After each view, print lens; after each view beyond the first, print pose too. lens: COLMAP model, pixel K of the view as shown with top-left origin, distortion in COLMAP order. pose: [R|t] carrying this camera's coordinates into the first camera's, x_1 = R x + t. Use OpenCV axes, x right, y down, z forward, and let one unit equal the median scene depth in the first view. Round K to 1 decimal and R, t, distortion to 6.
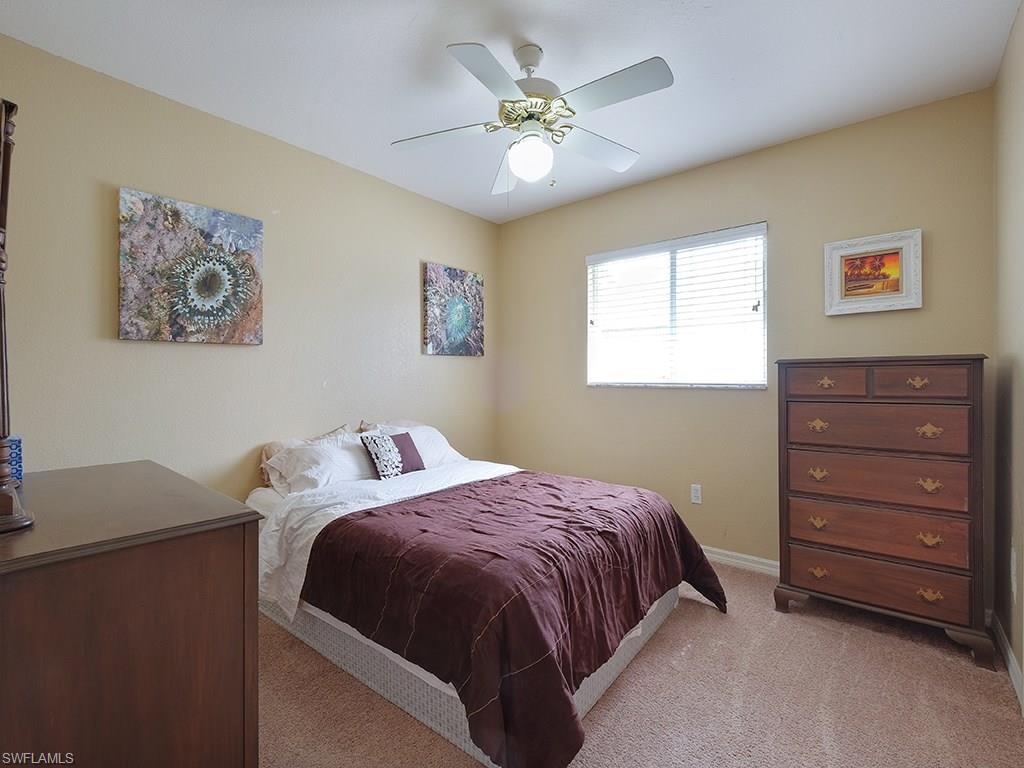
lens RADIAL K [[451.4, 0, 510.9], [0, 451.4, 370.3], [0, 0, 1]] dist [0.001197, -0.000453]
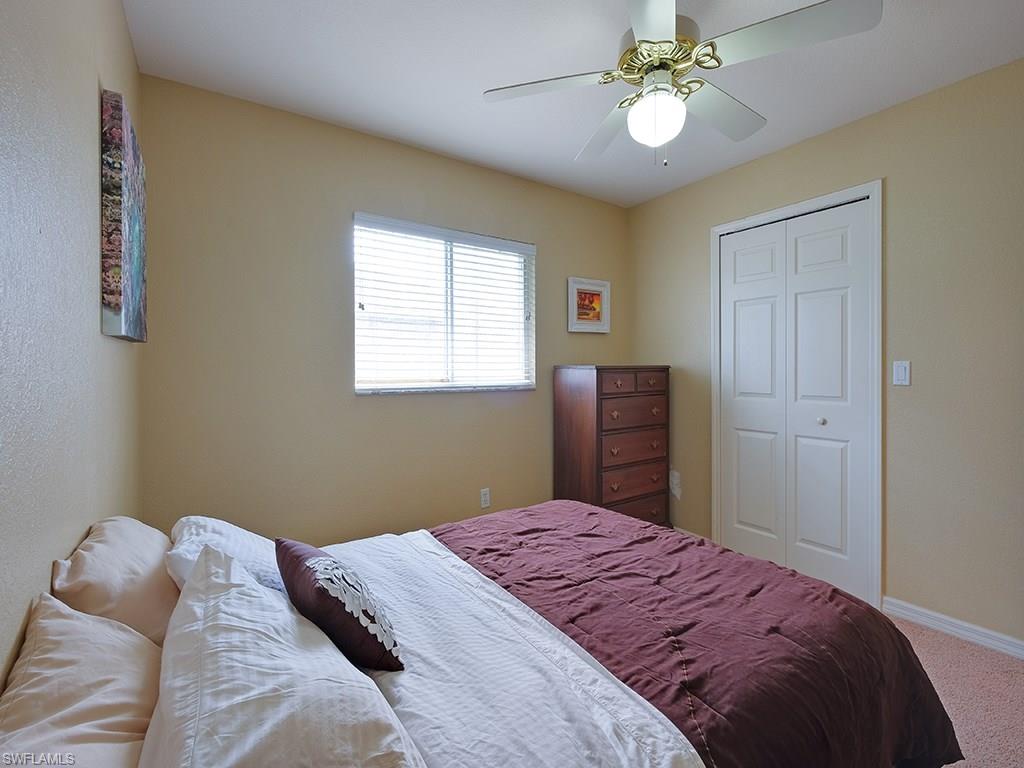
lens RADIAL K [[451.4, 0, 510.9], [0, 451.4, 370.3], [0, 0, 1]] dist [0.001197, -0.000453]
pose [[0.304727, -0.001745, 0.952438, -0.625609], [-0.009568, 0.999942, 0.004894, -0.013876], [-0.952392, -0.010604, 0.304693, 0.787798]]
